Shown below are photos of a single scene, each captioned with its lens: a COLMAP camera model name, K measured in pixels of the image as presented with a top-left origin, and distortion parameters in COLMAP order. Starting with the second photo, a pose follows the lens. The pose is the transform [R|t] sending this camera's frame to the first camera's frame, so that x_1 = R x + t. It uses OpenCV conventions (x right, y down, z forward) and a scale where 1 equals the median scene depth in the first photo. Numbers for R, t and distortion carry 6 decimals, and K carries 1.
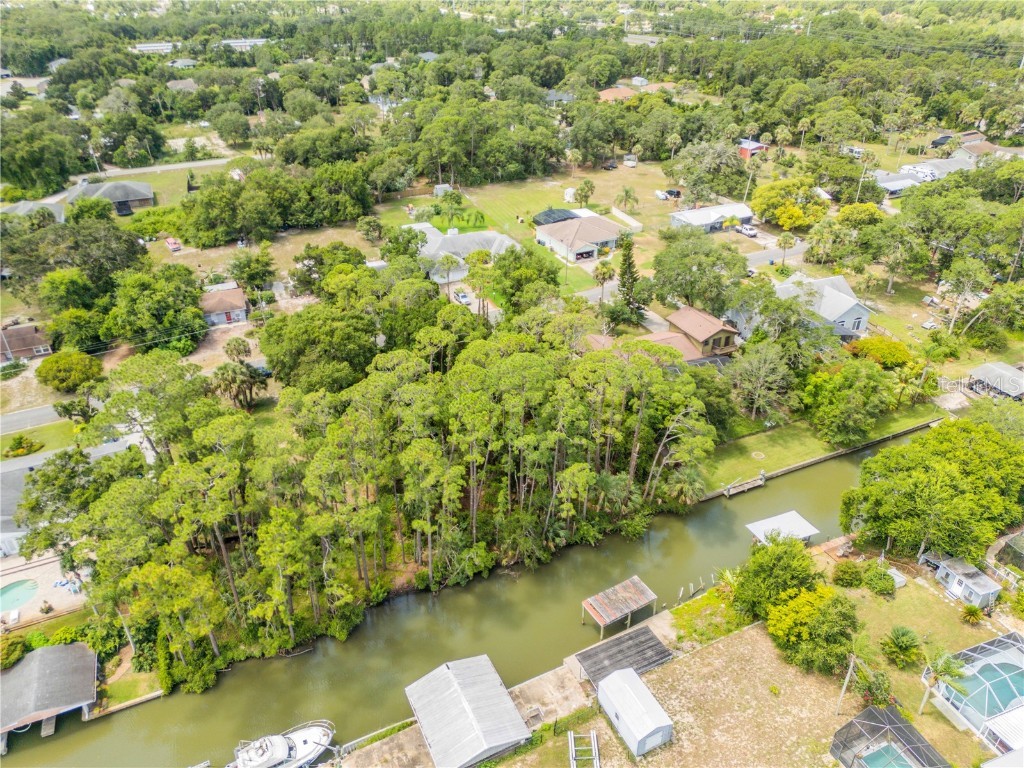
lens RADIAL K [[718.6, 0, 512.0], [0, 718.6, 384.0], [0, 0, 1]] dist [0.090858, -0.093271]
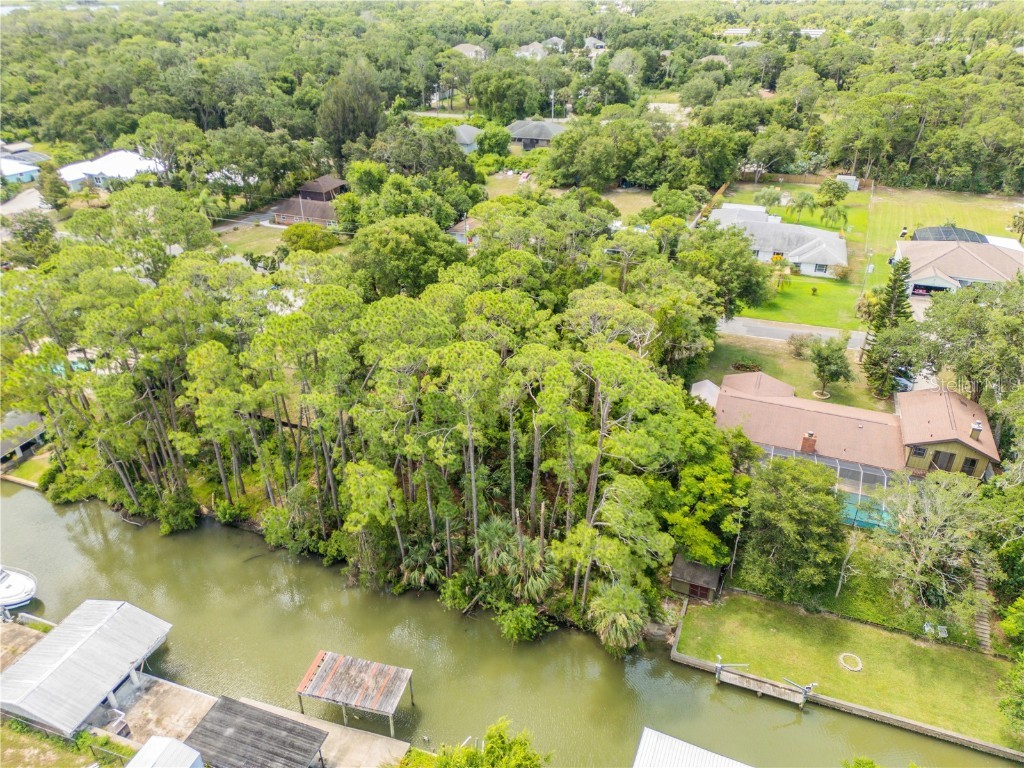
lens RADIAL K [[718.6, 0, 512.0], [0, 718.6, 384.0], [0, 0, 1]] dist [0.090858, -0.093271]
pose [[0.701199, 0.354473, -0.618602, 0.344305], [-0.361561, 0.924597, 0.119978, -0.053067], [0.614486, 0.139534, 0.776490, 0.320572]]
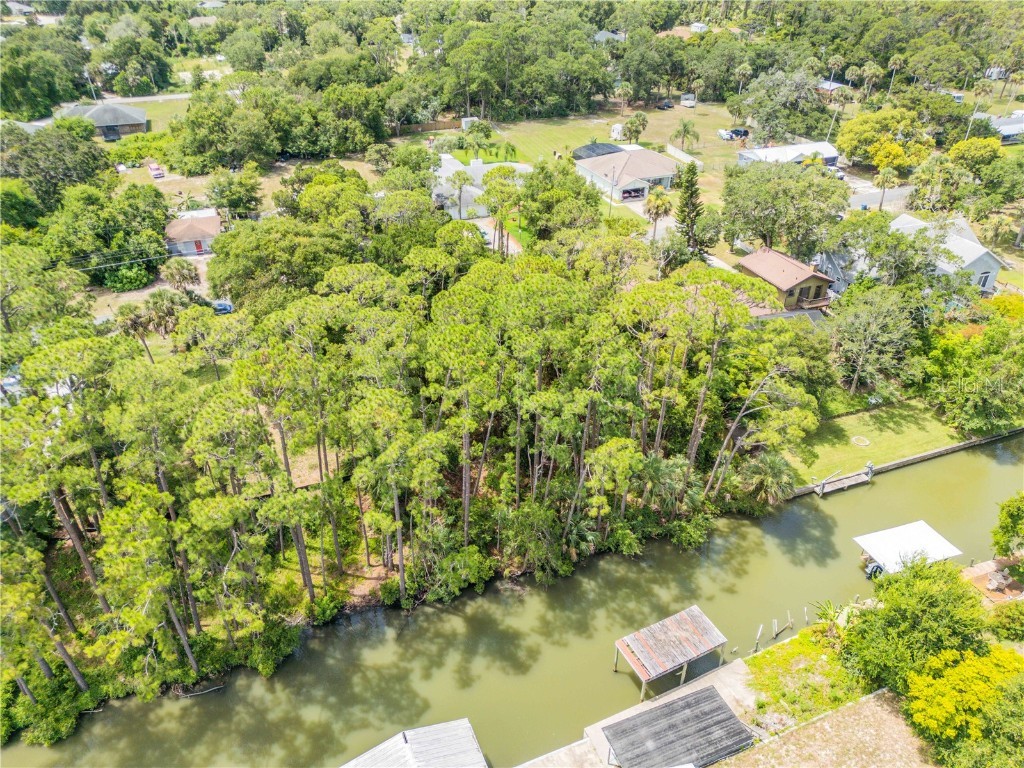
lens RADIAL K [[718.6, 0, 512.0], [0, 718.6, 384.0], [0, 0, 1]] dist [0.090858, -0.093271]
pose [[0.997995, 0.042237, -0.047148, 0.013254], [-0.040878, 0.998731, 0.029420, 0.026218], [0.048331, -0.027434, 0.998455, 0.193598]]
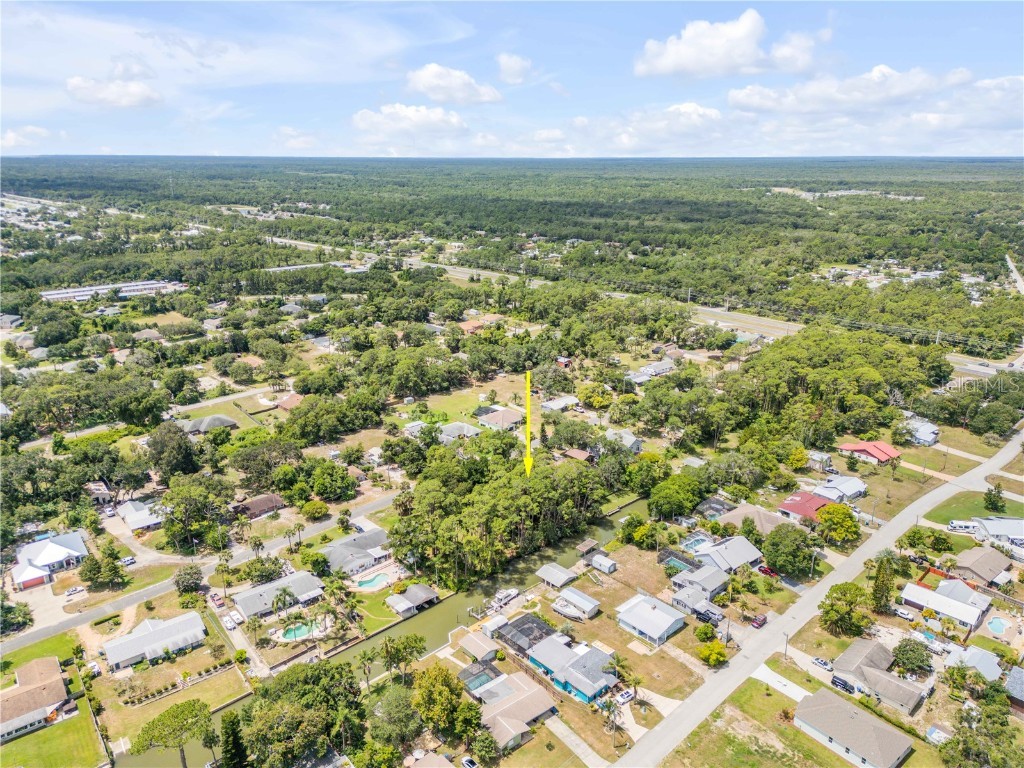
lens RADIAL K [[718.6, 0, 512.0], [0, 718.6, 384.0], [0, 0, 1]] dist [0.090858, -0.093271]
pose [[0.952406, -0.083333, 0.293221, -0.579666], [0.146664, 0.968524, -0.201124, 0.126073], [-0.267232, 0.234557, 0.934650, -1.115731]]
